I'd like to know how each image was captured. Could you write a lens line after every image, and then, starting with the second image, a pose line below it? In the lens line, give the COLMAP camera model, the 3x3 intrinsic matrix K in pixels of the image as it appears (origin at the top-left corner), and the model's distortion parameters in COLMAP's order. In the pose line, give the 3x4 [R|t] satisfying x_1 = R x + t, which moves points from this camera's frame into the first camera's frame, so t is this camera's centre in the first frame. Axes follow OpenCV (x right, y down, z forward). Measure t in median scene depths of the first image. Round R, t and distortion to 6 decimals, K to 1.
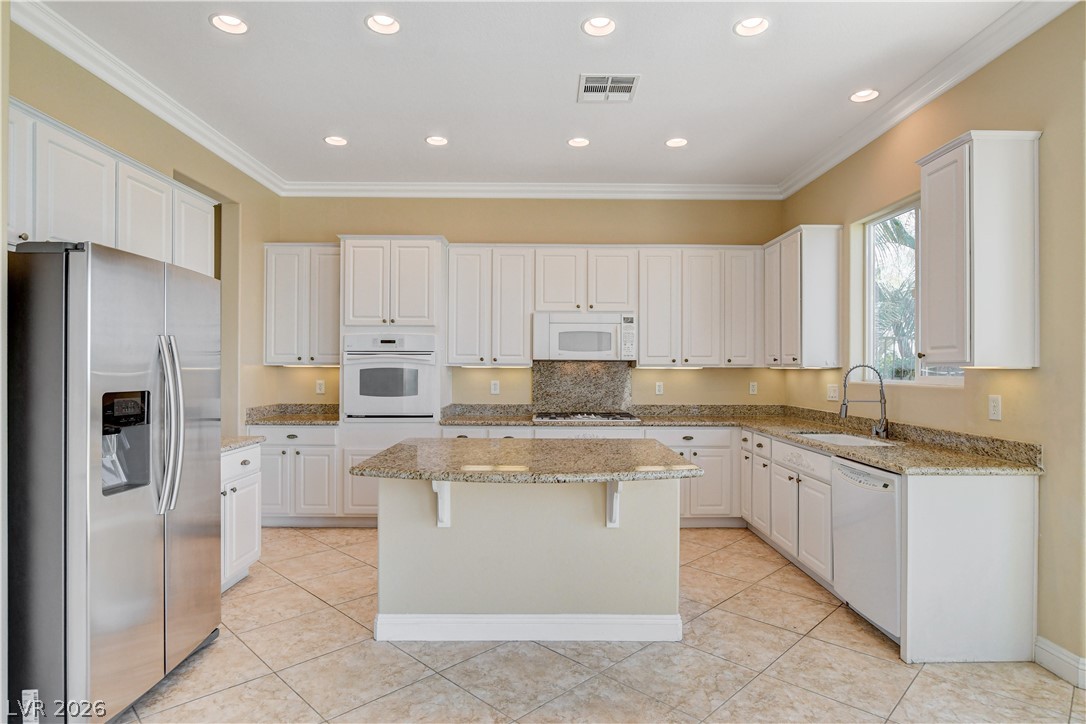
lens RADIAL K [[595.5, 0, 543.0], [0, 595.5, 362.0], [0, 0, 1]] dist [-0.014456, 0.001351]
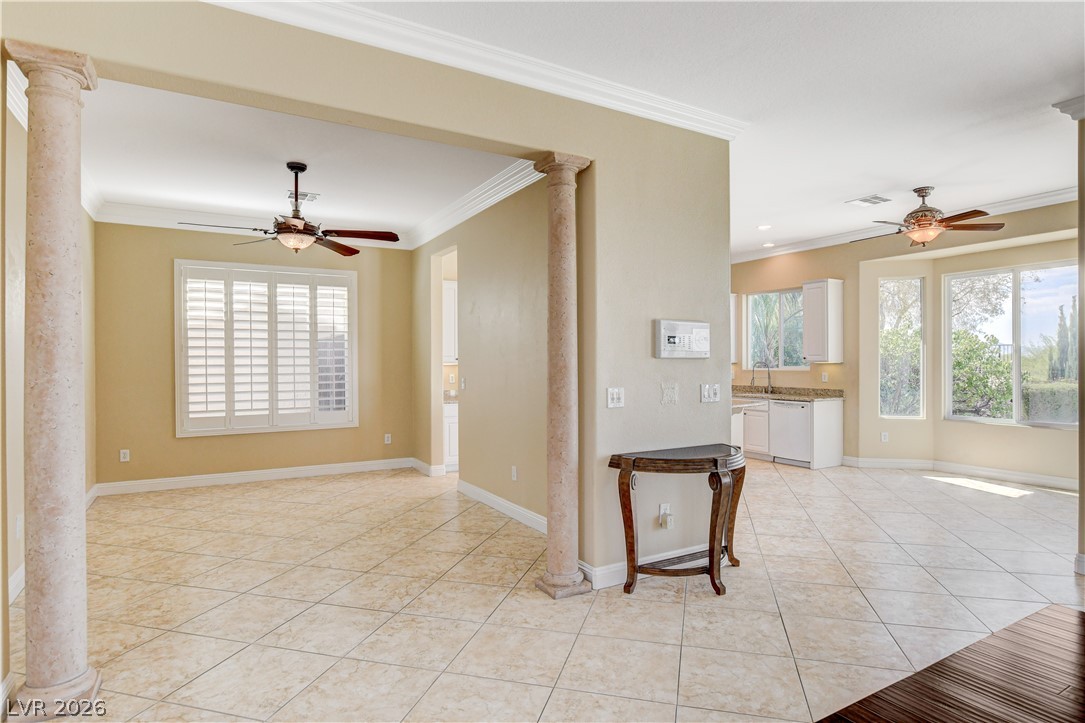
lens RADIAL K [[589.0, 0, 561.5], [0, 589.0, 360.4], [0, 0, 1]] dist [0.016144, 0.000004]
pose [[0.856953, -0.005431, 0.515366, -1.091643], [0.002204, 0.999974, 0.006872, -0.014684], [-0.515390, -0.004754, 0.856942, -0.456290]]
